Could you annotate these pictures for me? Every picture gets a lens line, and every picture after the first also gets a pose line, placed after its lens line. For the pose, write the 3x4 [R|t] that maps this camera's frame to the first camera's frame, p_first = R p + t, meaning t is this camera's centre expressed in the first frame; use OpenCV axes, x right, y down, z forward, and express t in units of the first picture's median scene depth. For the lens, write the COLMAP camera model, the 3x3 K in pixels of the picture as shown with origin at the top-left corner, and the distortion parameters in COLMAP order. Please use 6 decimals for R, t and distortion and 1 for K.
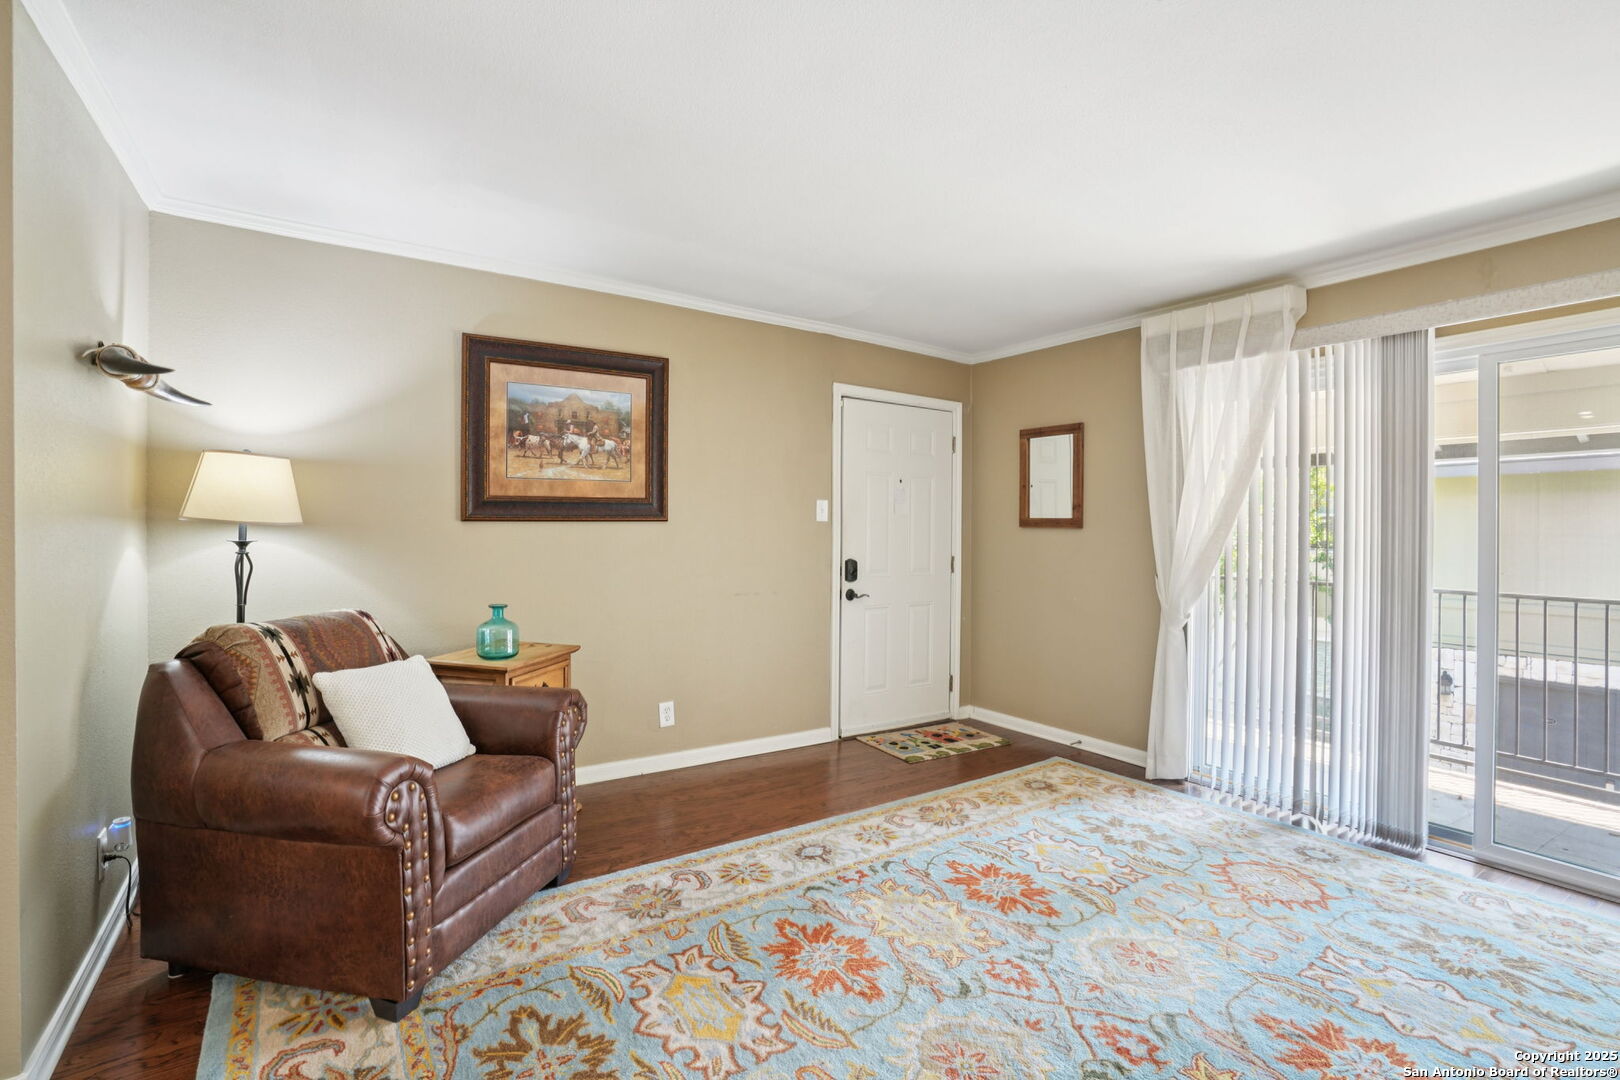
lens RADIAL K [[740.2, 0, 804.8], [0, 740.2, 548.0], [0, 0, 1]] dist [-0.072520, 0.025884]
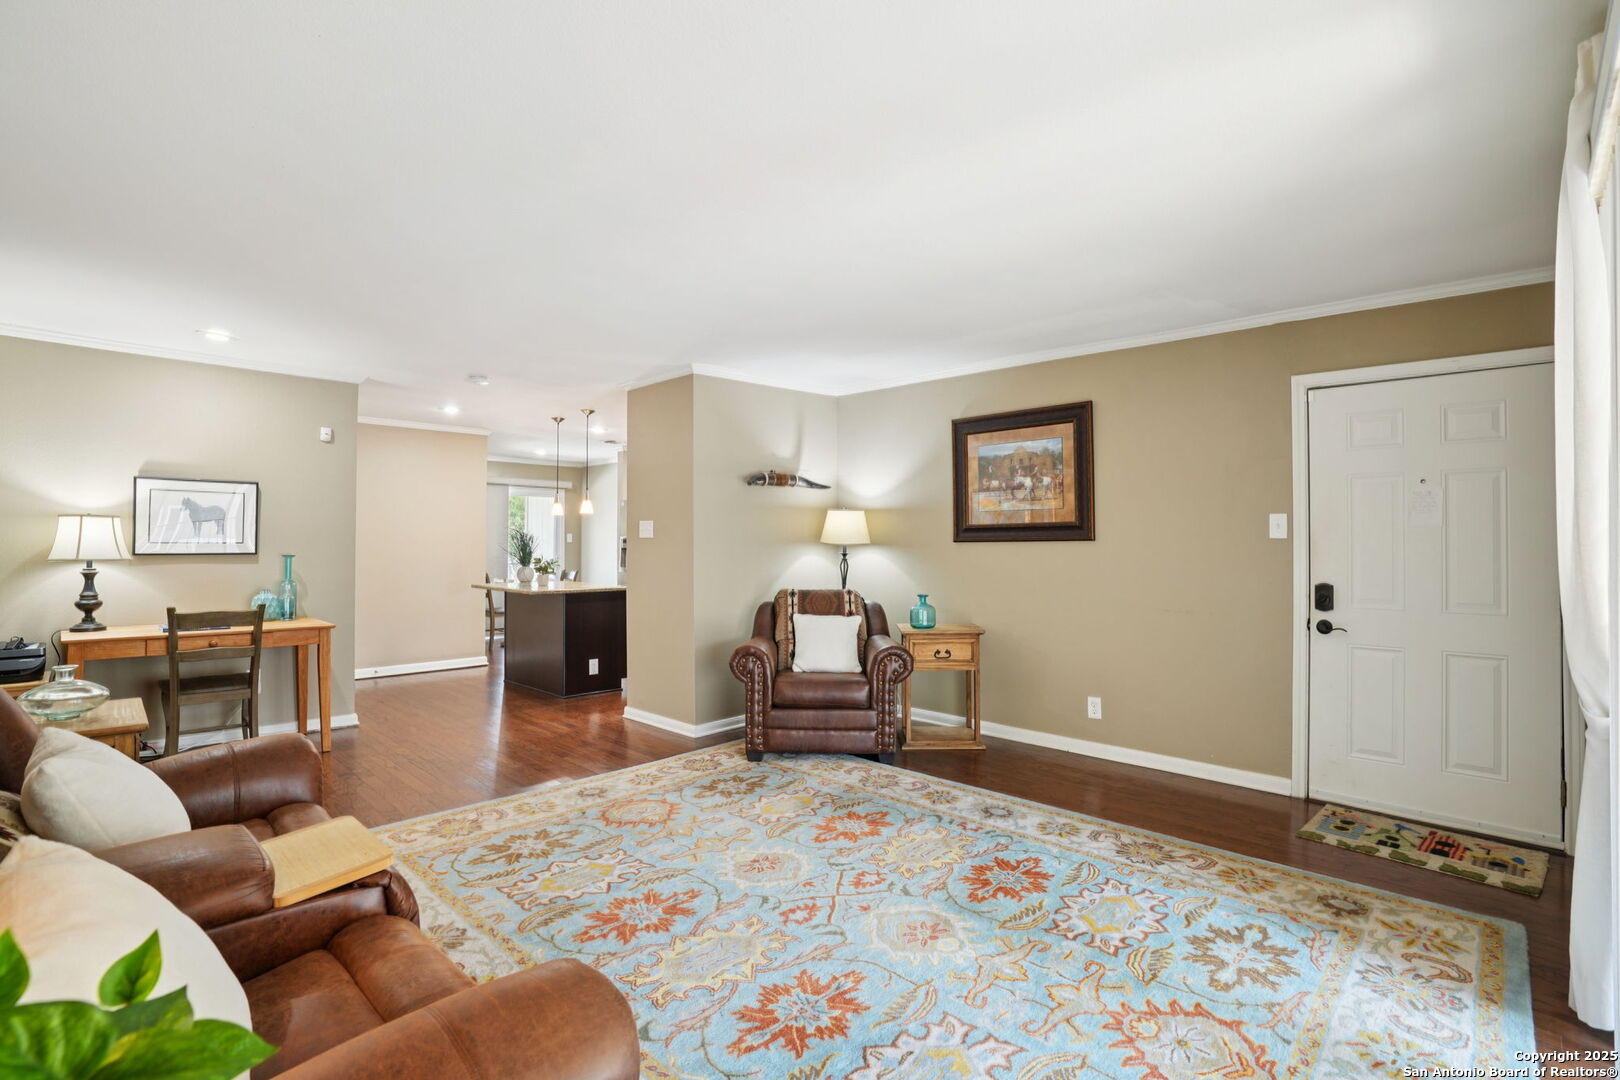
lens RADIAL K [[740.2, 0, 804.8], [0, 740.2, 548.0], [0, 0, 1]] dist [-0.072520, 0.025884]
pose [[0.207561, -0.000940, -0.978222, 1.035233], [-0.026176, 0.999636, -0.006515, -0.005871], [0.977872, 0.026958, 0.207461, 0.387698]]
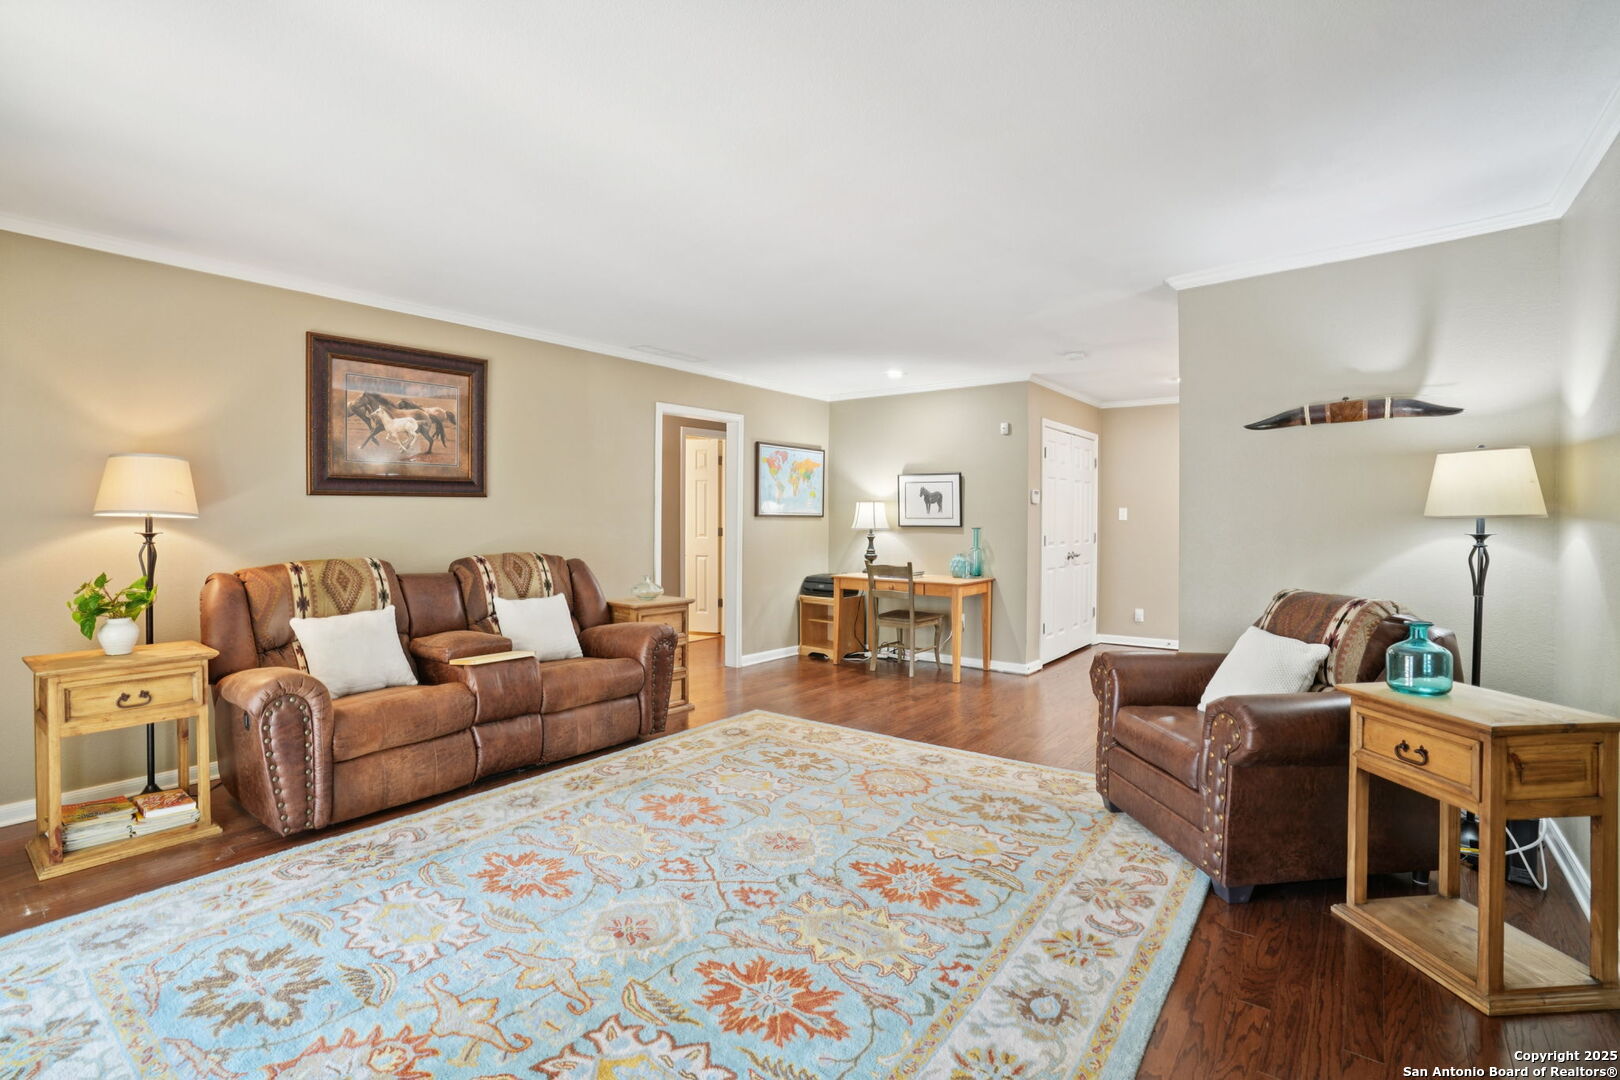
lens RADIAL K [[749.1, 0, 838.2], [0, 749.1, 538.6], [0, 0, 1]] dist [-0.063657, 0.027982]
pose [[-0.935844, -0.000075, -0.352414, 0.382114], [-0.017636, 0.998757, 0.046620, -0.030598], [0.351973, 0.049844, -0.934682, 1.399927]]
